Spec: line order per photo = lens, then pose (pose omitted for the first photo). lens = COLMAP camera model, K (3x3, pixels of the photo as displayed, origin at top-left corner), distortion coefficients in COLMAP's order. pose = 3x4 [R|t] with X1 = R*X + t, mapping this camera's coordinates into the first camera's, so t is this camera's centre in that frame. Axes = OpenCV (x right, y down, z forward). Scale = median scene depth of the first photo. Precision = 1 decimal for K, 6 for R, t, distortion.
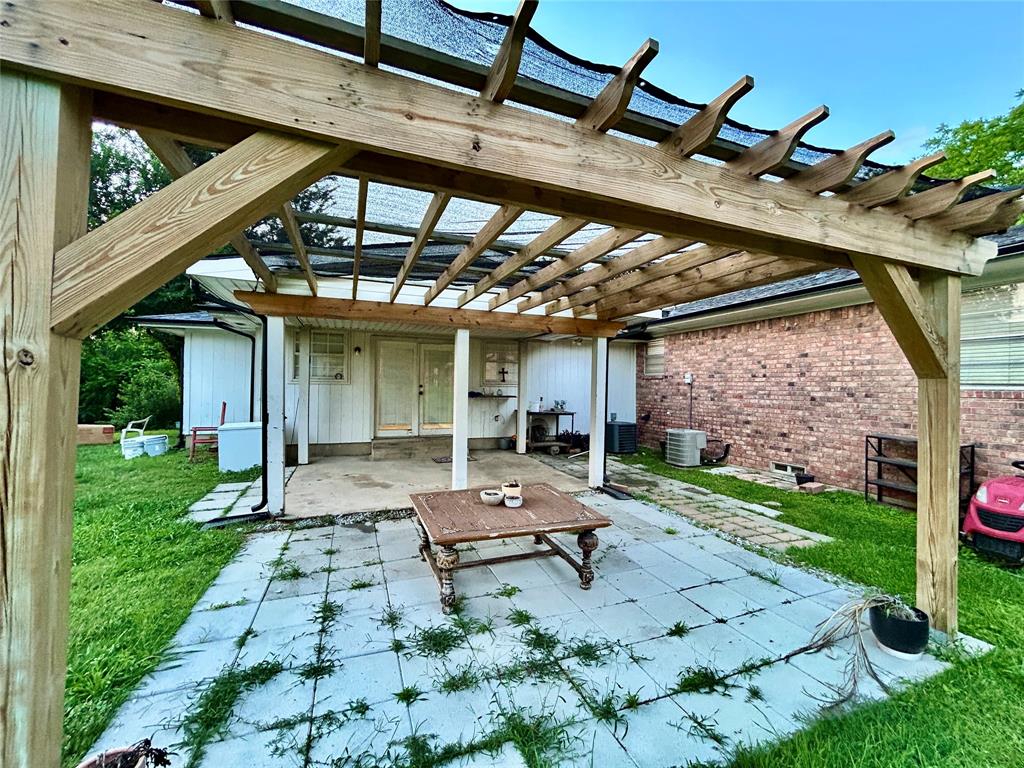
lens RADIAL K [[413.0, 0, 514.5], [0, 413.0, 381.6], [0, 0, 1]] dist [0.004346, 0.000656]
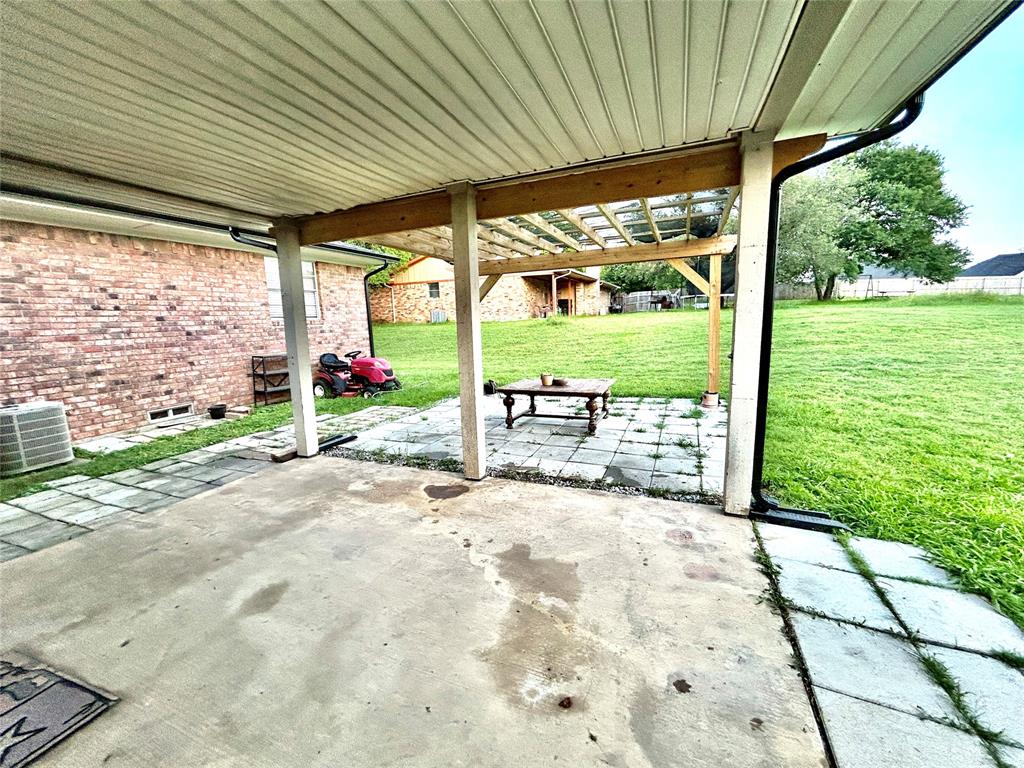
lens RADIAL K [[413.0, 0, 509.1], [0, 413.0, 383.8], [0, 0, 1]] dist [0.004346, 0.000656]
pose [[-0.707657, -0.099136, 0.699567, -0.516940], [0.018947, 0.987089, 0.159047, 0.017016], [-0.706302, 0.125805, -0.696642, 1.137545]]
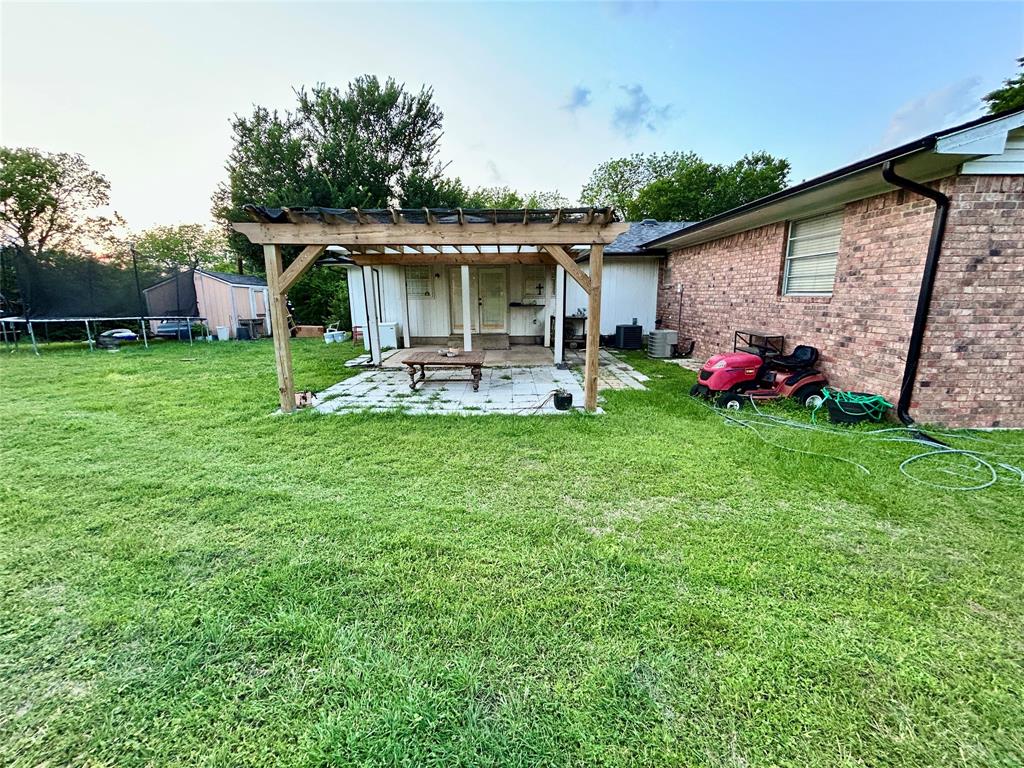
lens RADIAL K [[413.0, 0, 514.1], [0, 413.0, 382.4], [0, 0, 1]] dist [0.004346, 0.000656]
pose [[0.935728, 0.052023, -0.348864, 0.537503], [0.024801, 0.976911, 0.212201, -0.010498], [0.351849, -0.207215, 0.912833, -0.450014]]
